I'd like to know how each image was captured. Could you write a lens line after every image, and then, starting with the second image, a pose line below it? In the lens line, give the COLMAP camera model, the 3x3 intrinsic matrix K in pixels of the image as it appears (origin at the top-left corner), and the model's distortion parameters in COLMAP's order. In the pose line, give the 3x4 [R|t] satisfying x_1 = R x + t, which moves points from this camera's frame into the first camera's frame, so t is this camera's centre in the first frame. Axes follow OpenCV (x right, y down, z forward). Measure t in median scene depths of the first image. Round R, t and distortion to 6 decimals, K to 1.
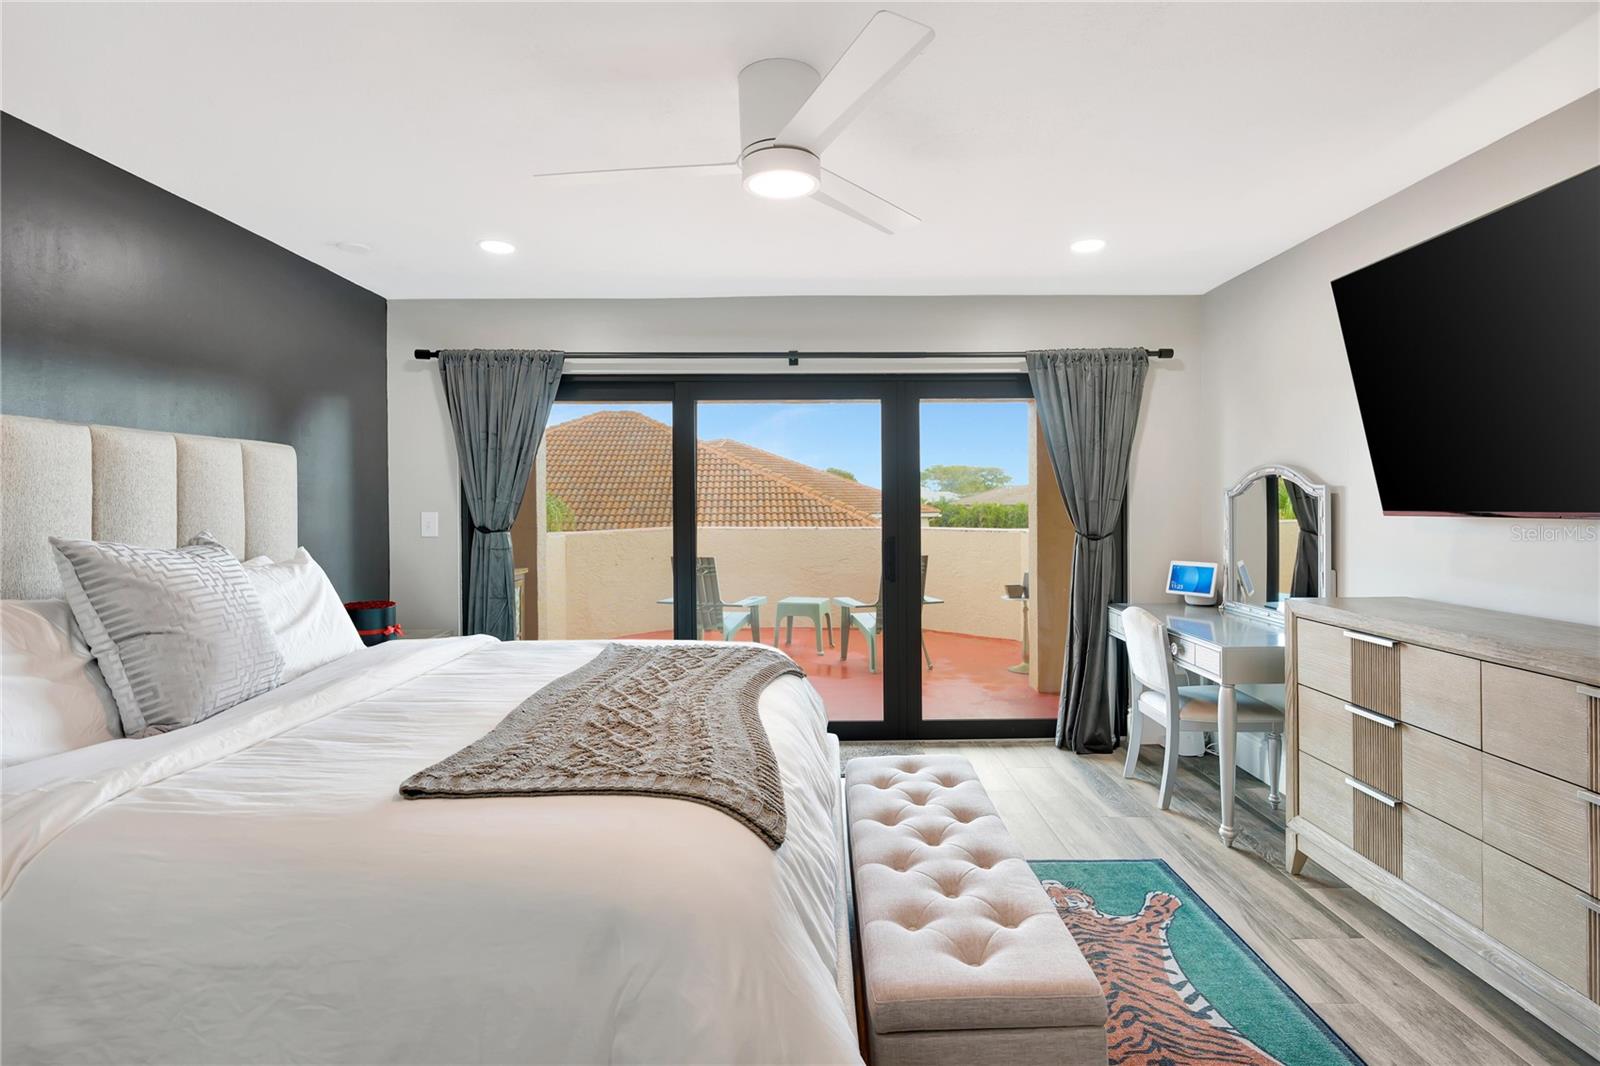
lens RADIAL K [[772.6, 0, 796.3], [0, 772.6, 518.0], [0, 0, 1]] dist [-0.003752, -0.000313]
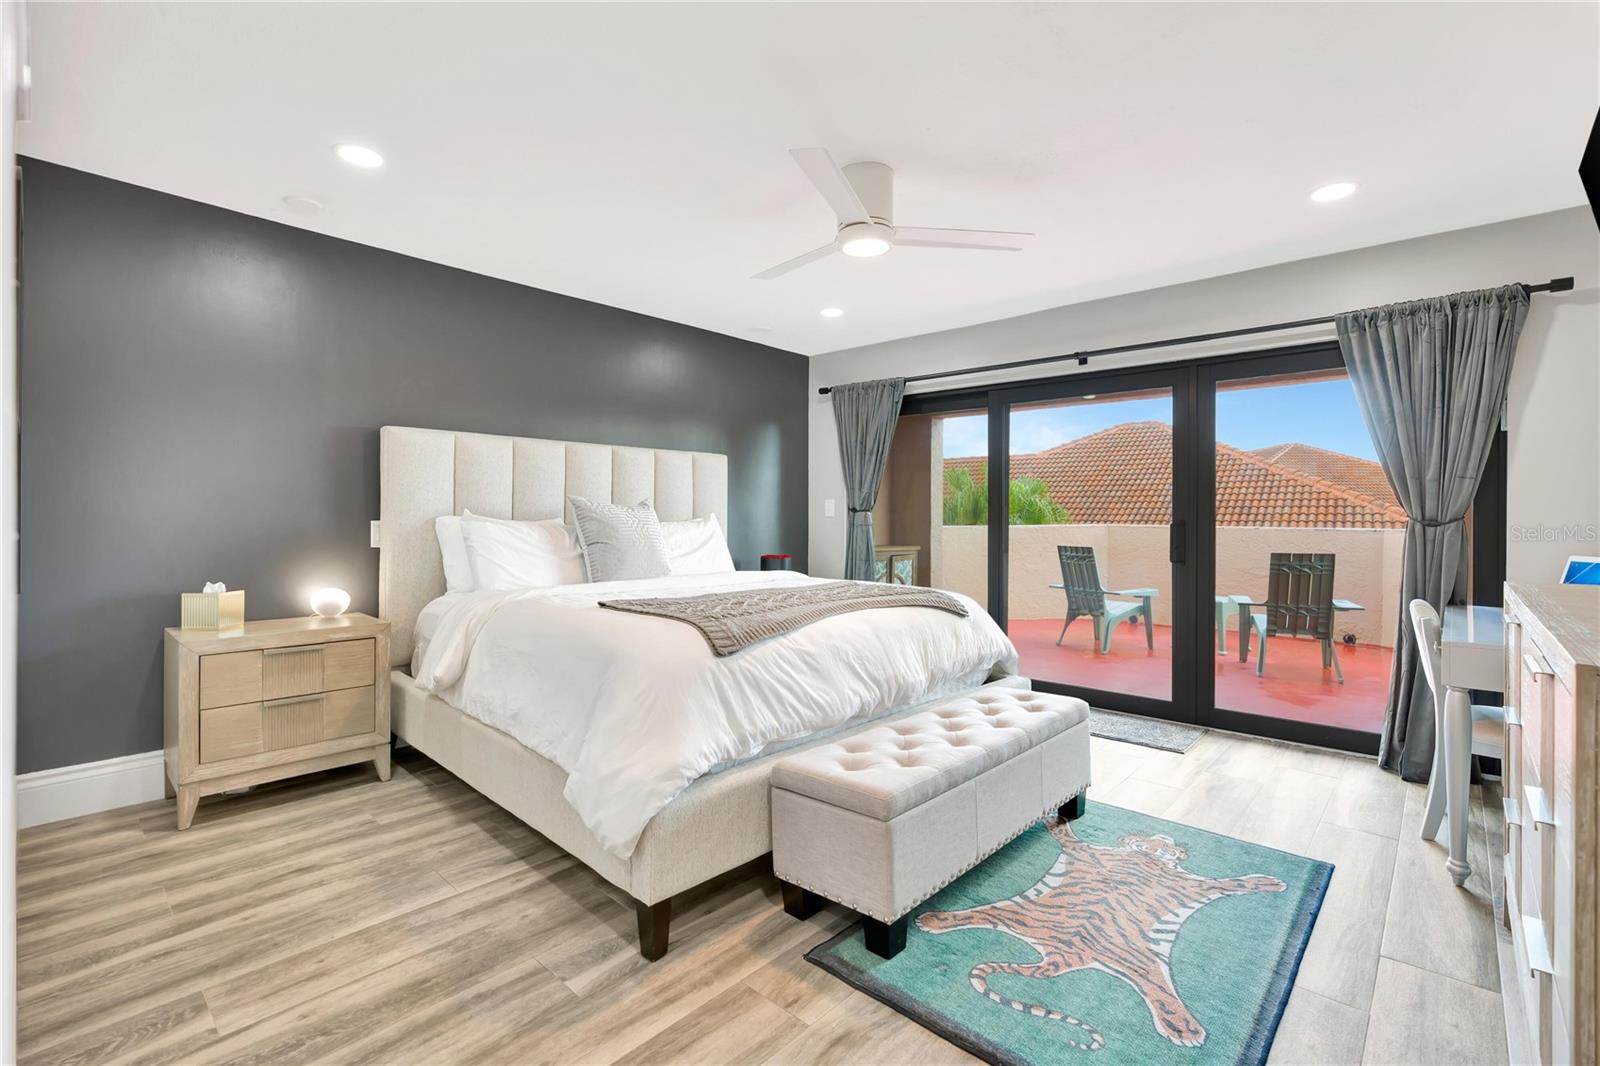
lens RADIAL K [[711.8, 0, 802.4], [0, 711.8, 530.3], [0, 0, 1]] dist [-0.003583, 0.000832]
pose [[0.741990, 0.022475, -0.670034, 0.395204], [-0.021959, 0.999716, 0.009217, 0.040244], [0.670051, 0.007874, 0.742273, -0.025553]]
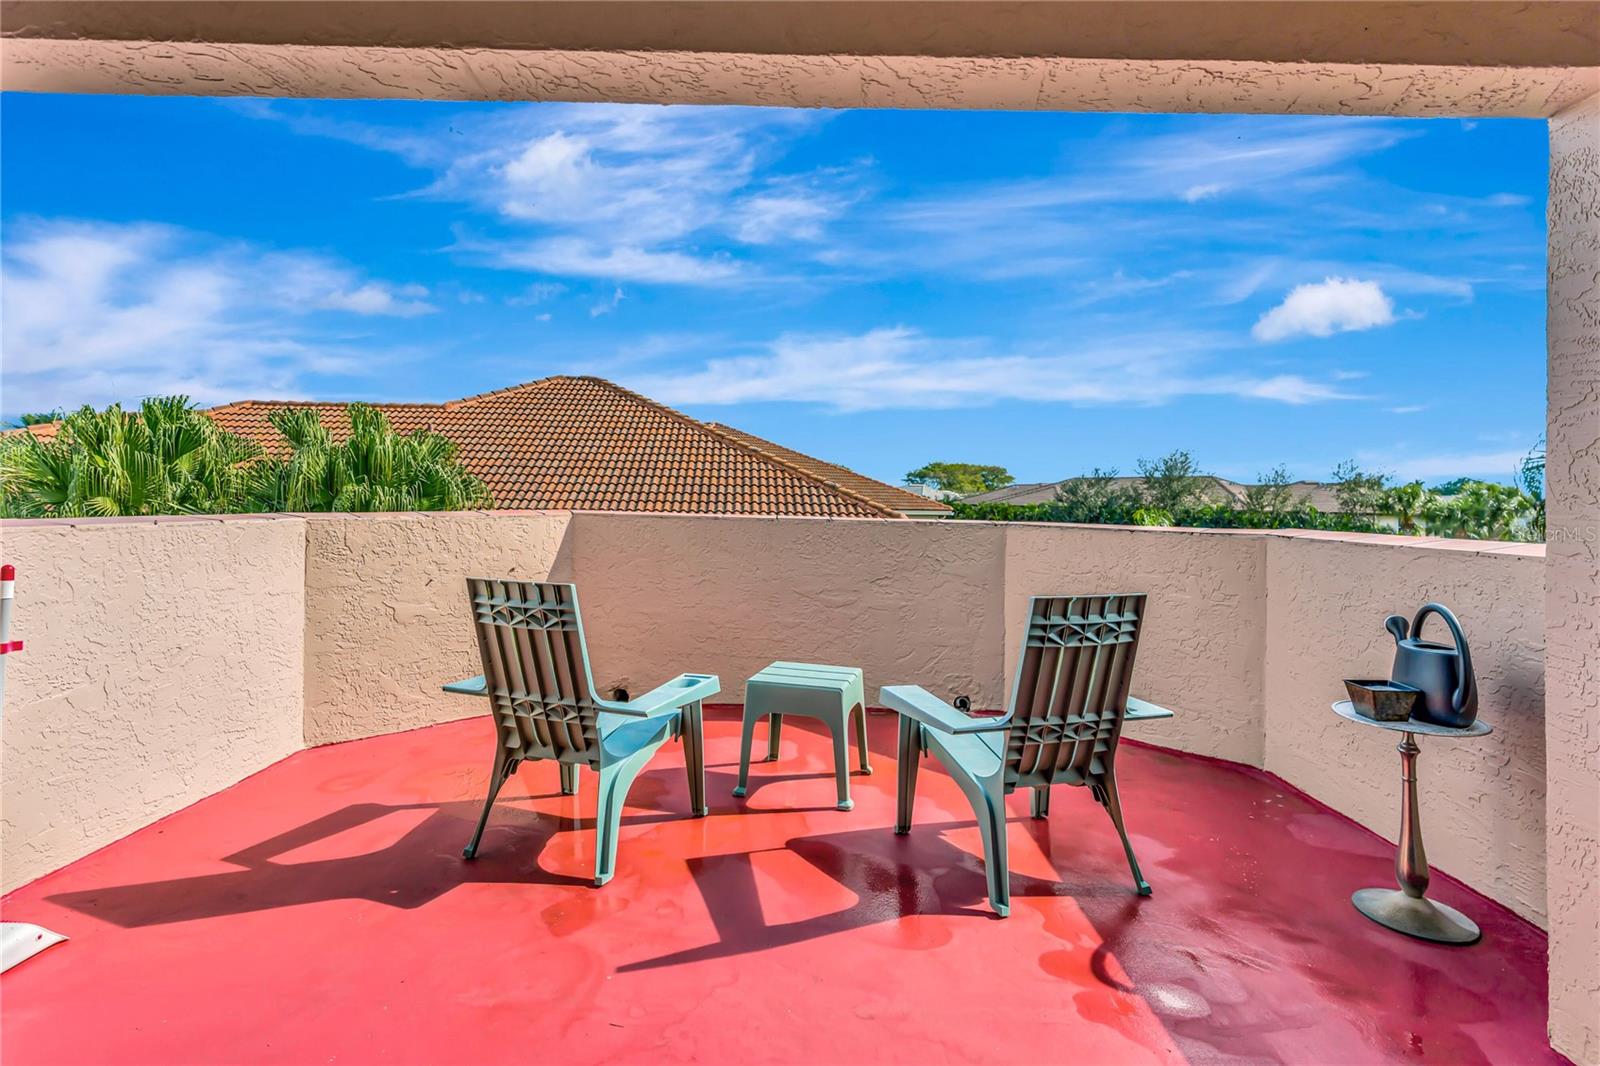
lens RADIAL K [[772.6, 0, 796.3], [0, 772.6, 518.0], [0, 0, 1]] dist [-0.003752, -0.000313]
pose [[0.999725, 0.022727, 0.005760, 0.000107], [-0.022753, 0.999731, 0.004440, 0.021103], [-0.005657, -0.004570, 0.999974, 0.950897]]
